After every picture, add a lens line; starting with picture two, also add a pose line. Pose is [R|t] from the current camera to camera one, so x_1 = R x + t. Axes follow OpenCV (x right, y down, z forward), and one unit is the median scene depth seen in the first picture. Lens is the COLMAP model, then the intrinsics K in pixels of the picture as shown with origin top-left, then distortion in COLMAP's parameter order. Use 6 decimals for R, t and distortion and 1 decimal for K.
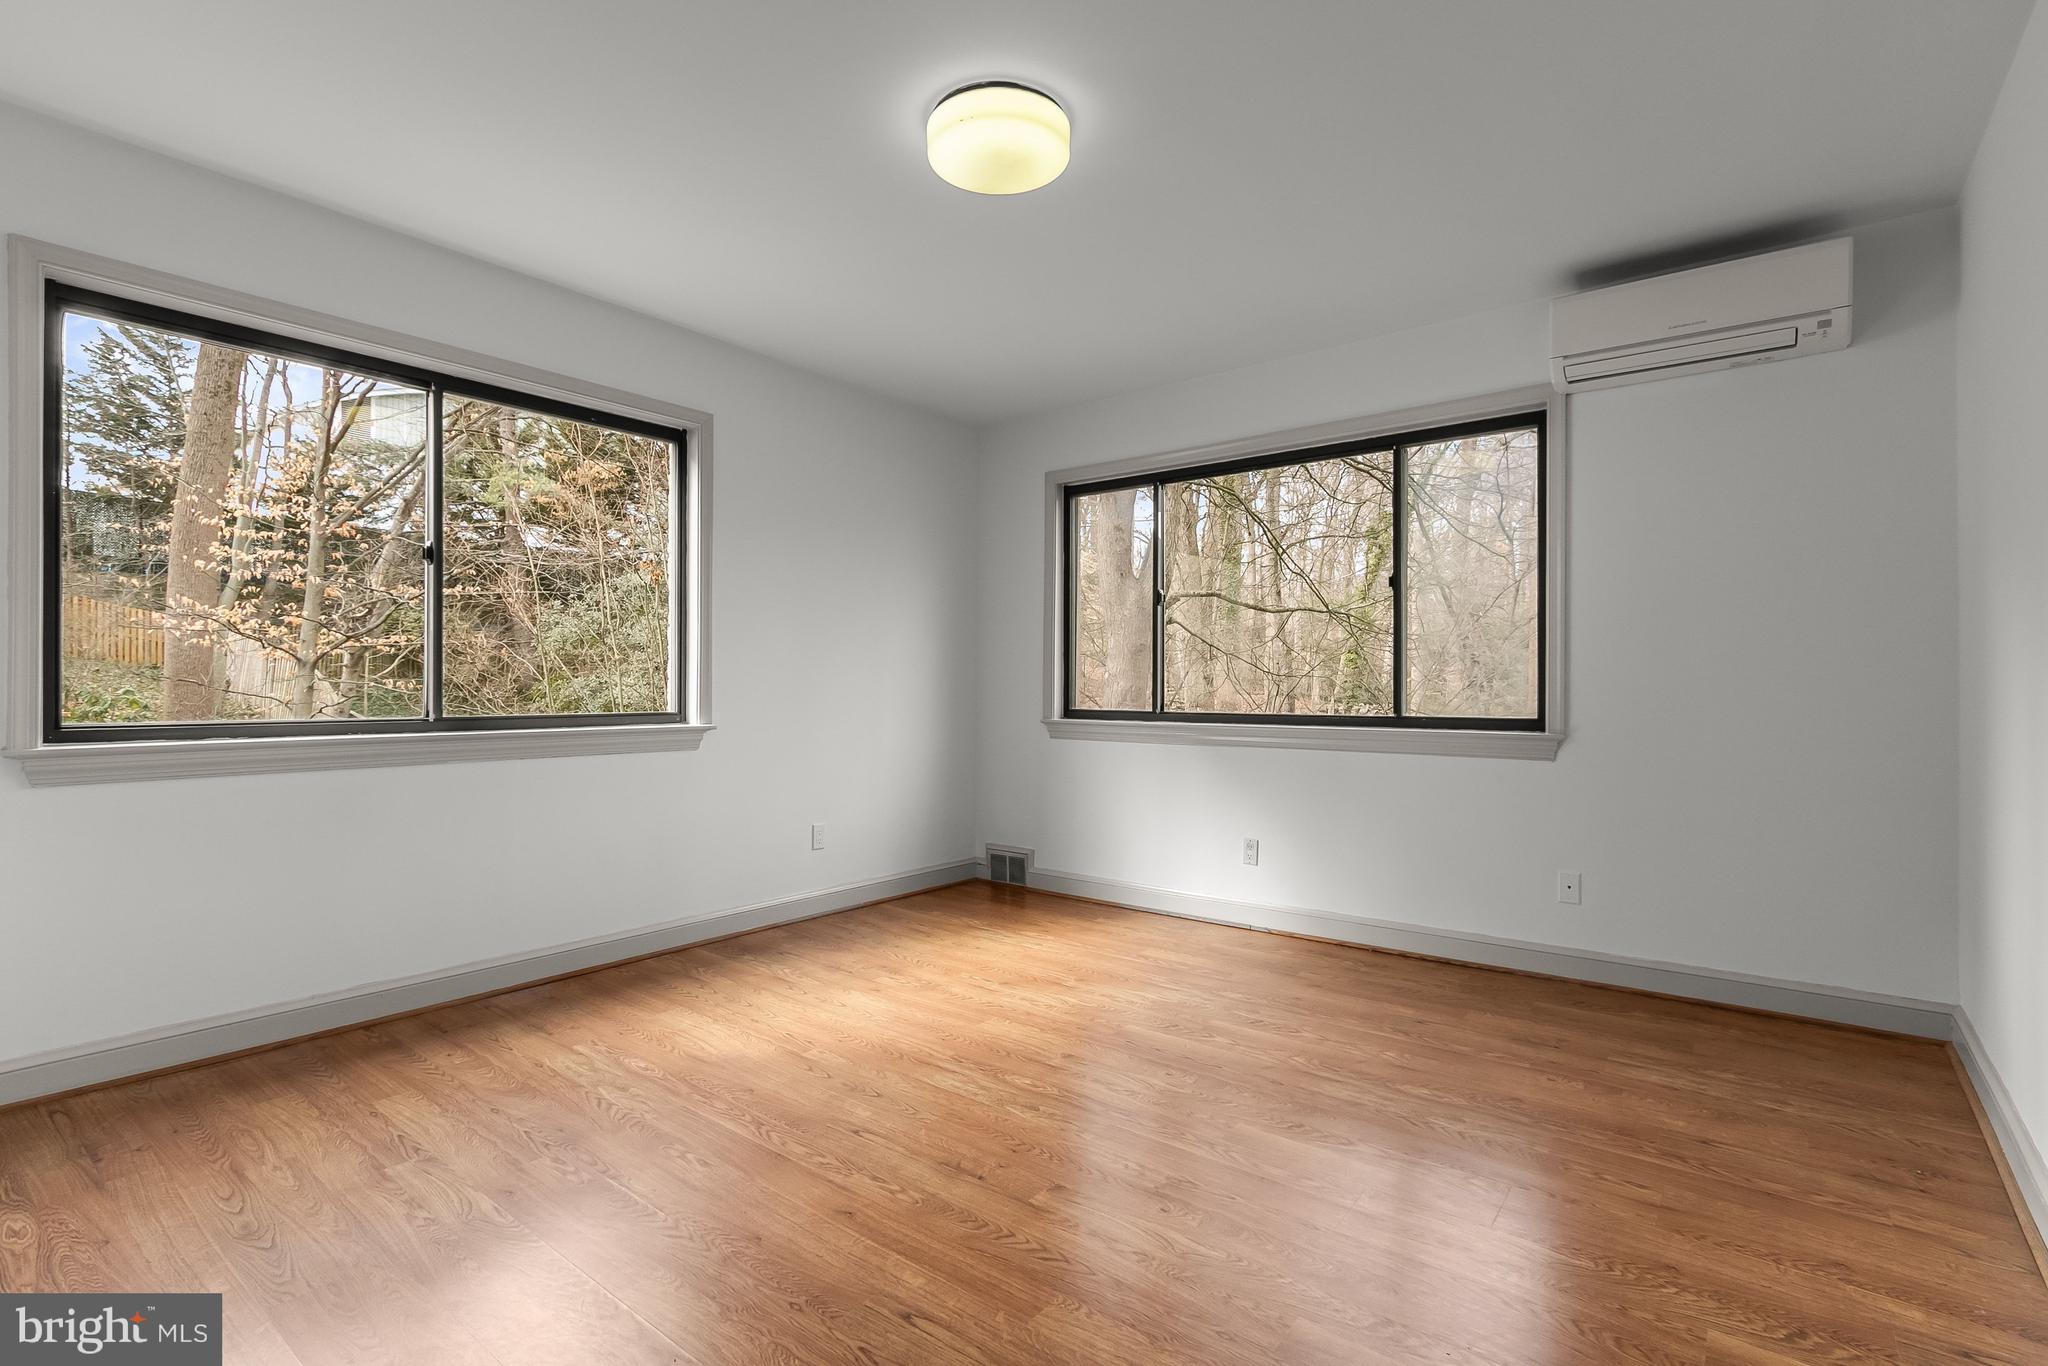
lens RADIAL K [[952.8, 0, 1007.6], [0, 952.8, 682.5], [0, 0, 1]] dist [0.004216, -0.001660]
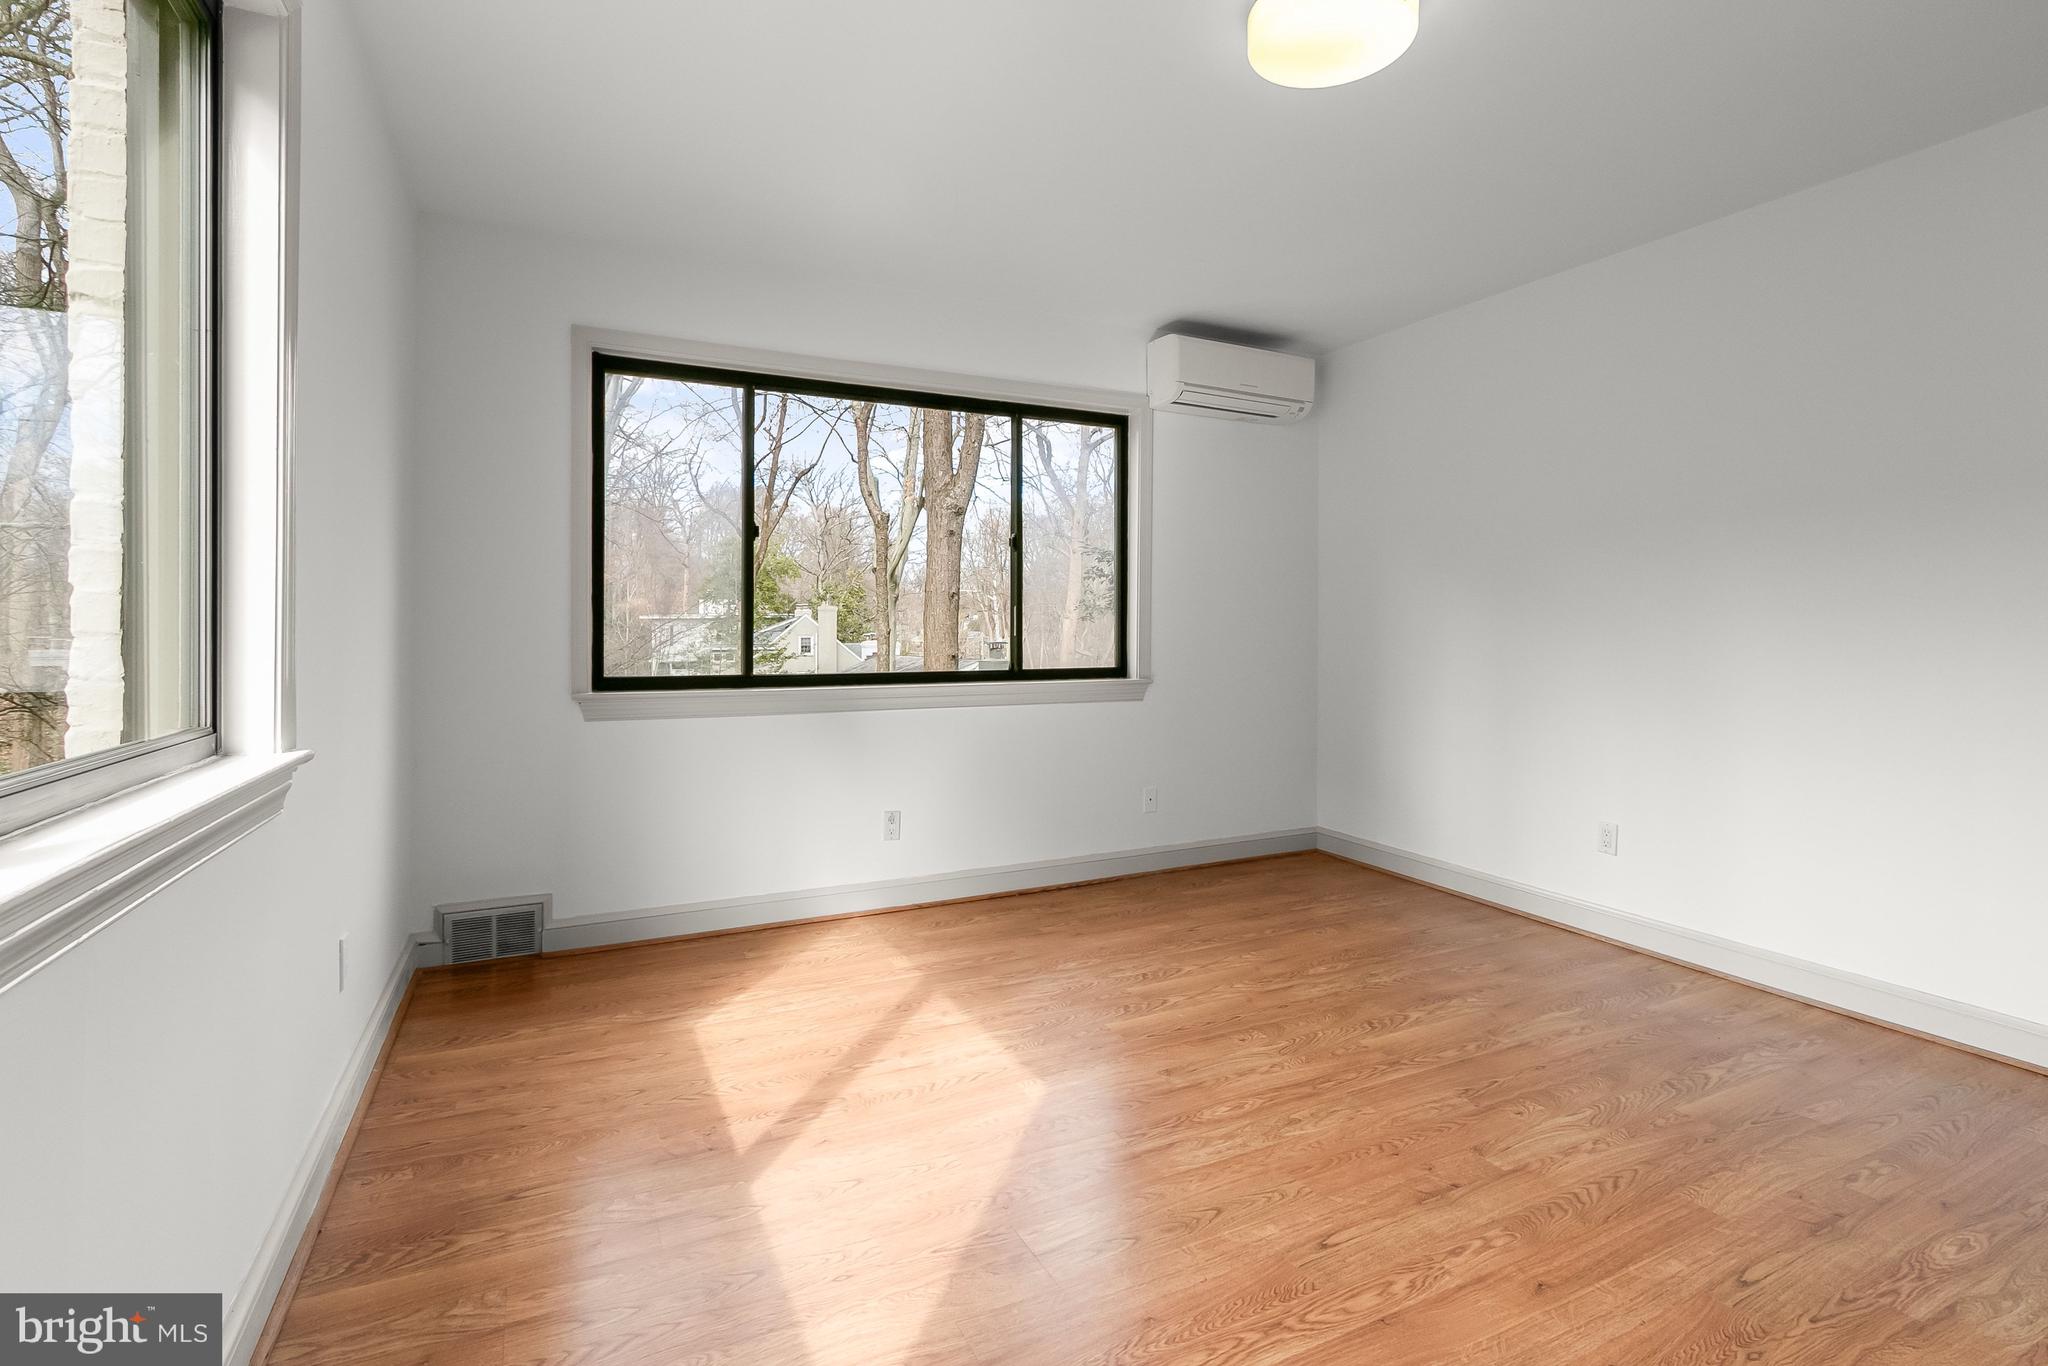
lens RADIAL K [[952.8, 0, 1092.8], [0, 952.8, 626.6], [0, 0, 1]] dist [0.004216, -0.001660]
pose [[0.411968, 0.003776, 0.911191, -0.633670], [0.000057, 0.999991, -0.004170, -0.008467], [-0.911198, 0.001770, 0.411964, 0.589919]]
